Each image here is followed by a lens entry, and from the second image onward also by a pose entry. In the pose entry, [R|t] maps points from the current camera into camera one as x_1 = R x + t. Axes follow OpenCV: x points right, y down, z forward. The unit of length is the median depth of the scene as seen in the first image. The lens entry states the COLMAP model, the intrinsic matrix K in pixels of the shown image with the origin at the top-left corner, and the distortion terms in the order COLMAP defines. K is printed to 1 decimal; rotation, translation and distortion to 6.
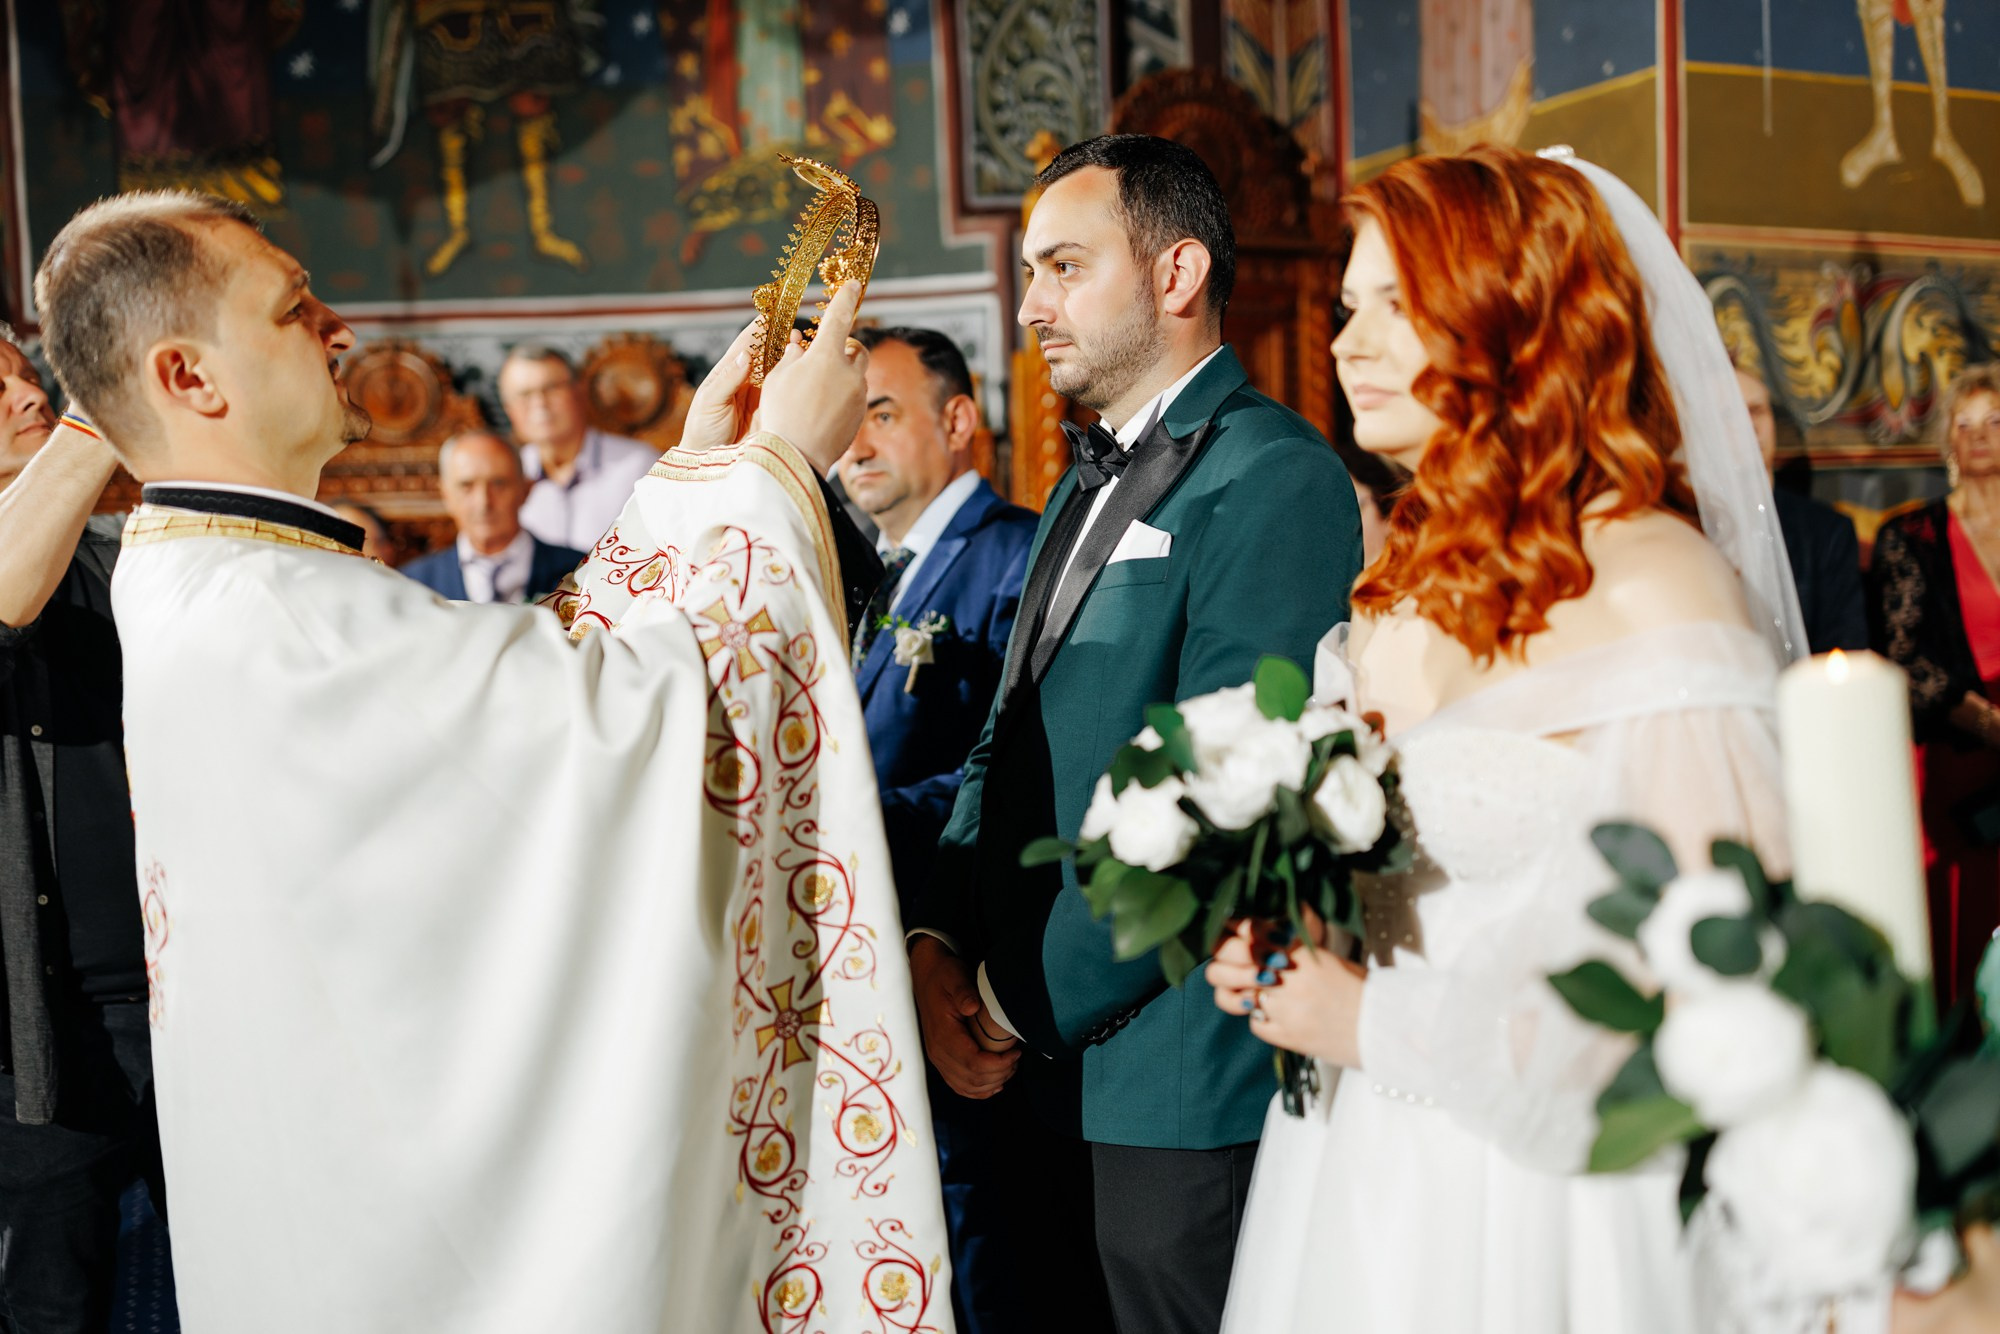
lens RADIAL K [[2053.8, 0, 1000.0], [0, 2053.8, 667.0], [0, 0, 1]] dist [-0.015322, -0.022895]
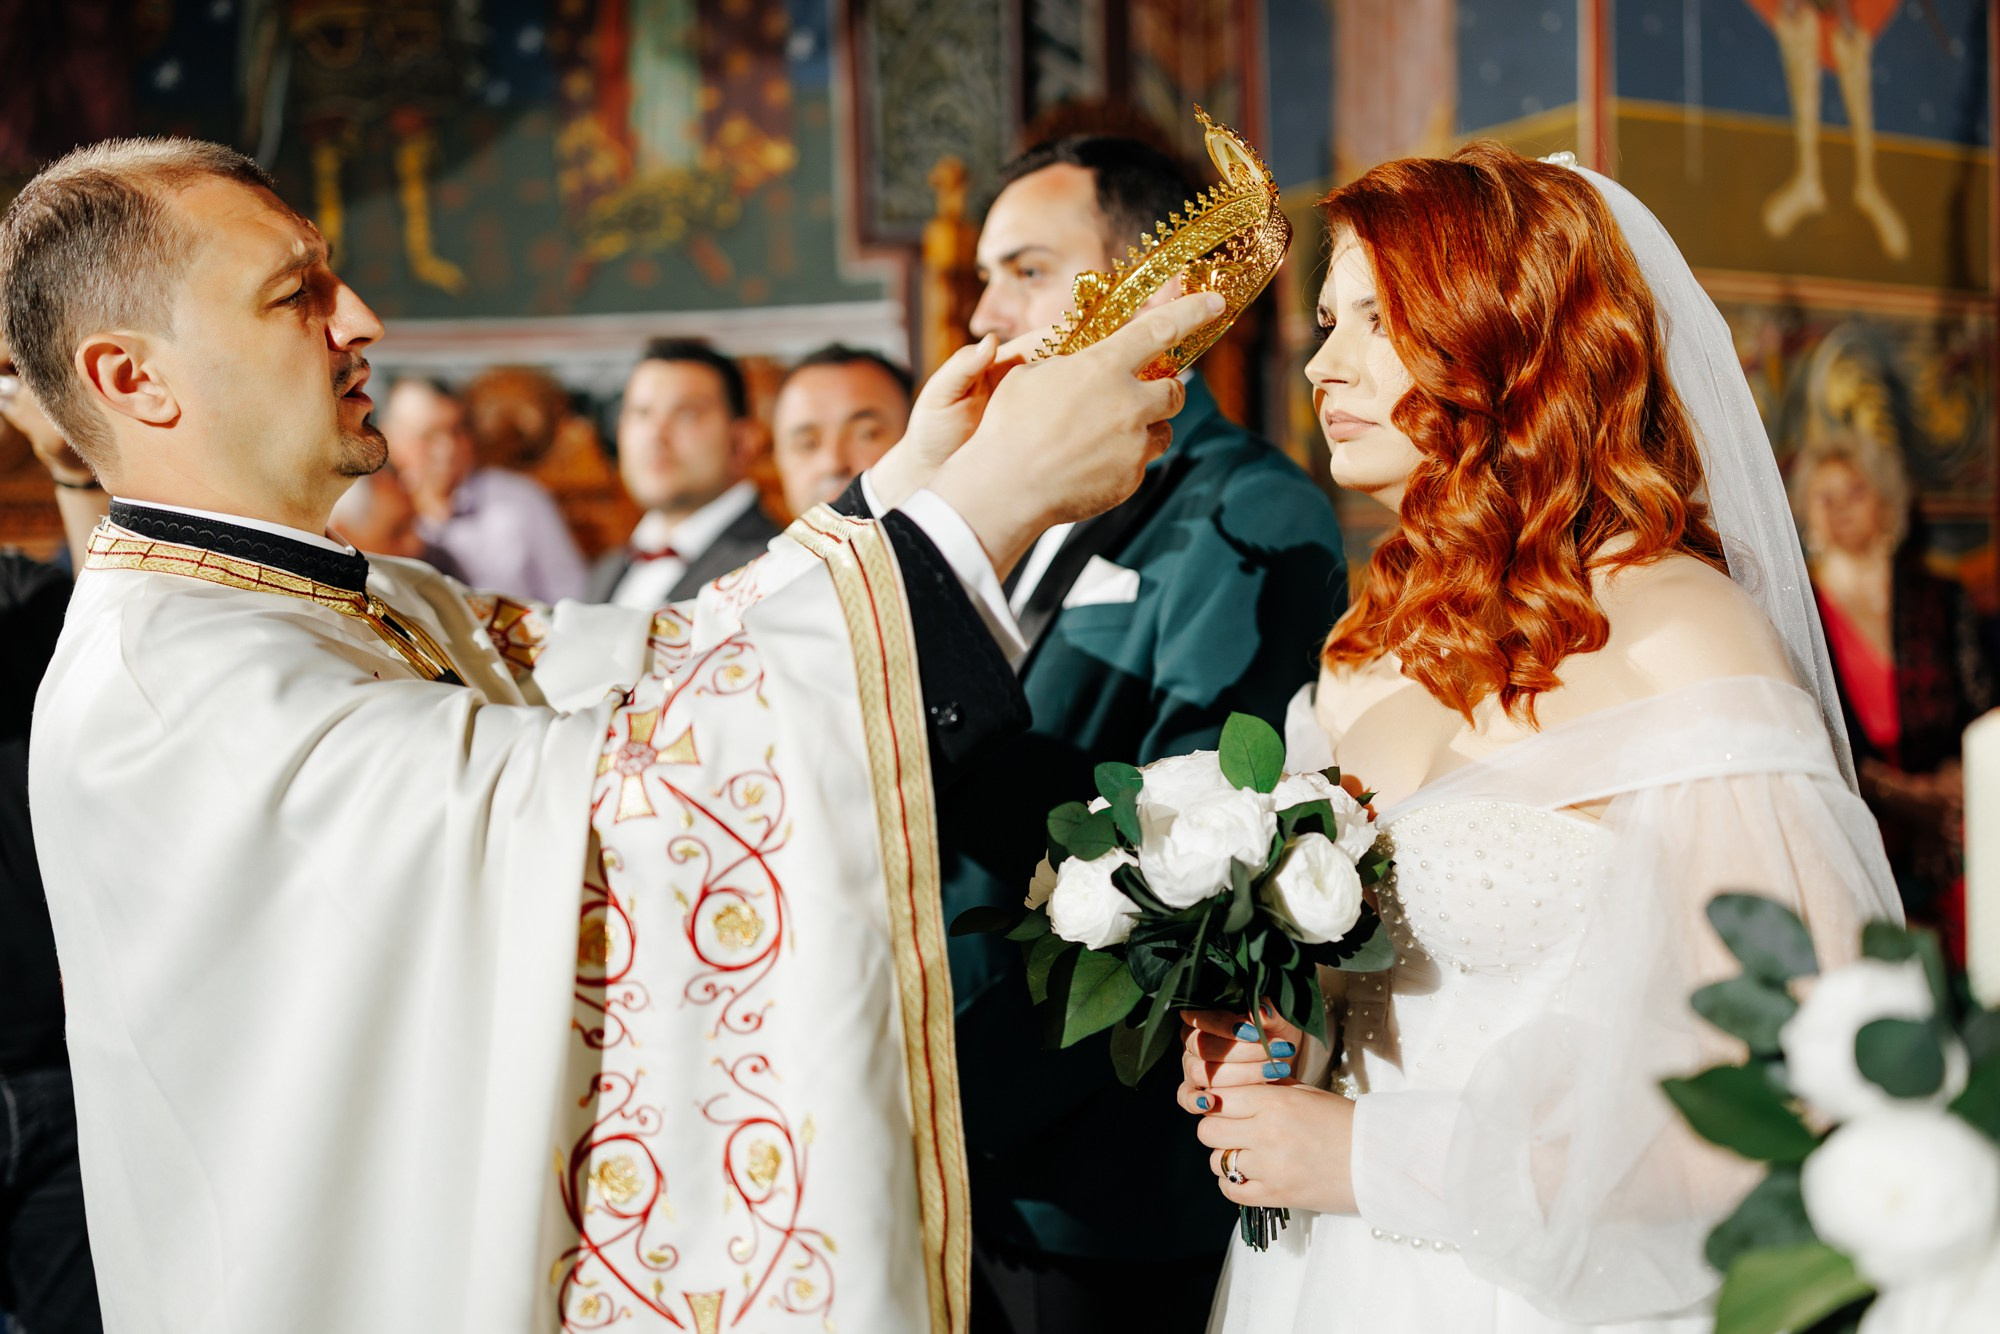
lens RADIAL K [[1909.2, 0, 1006.6], [0, 1909.2, 622.4], [0, 0, 1]] dist [-0.002018, -0.008139]
pose [[0.997248, 0.012294, 0.073110, -0.026105], [-0.009106, 0.999000, -0.043783, -0.008104], [-0.073575, 0.042997, 0.996362, 0.192481]]
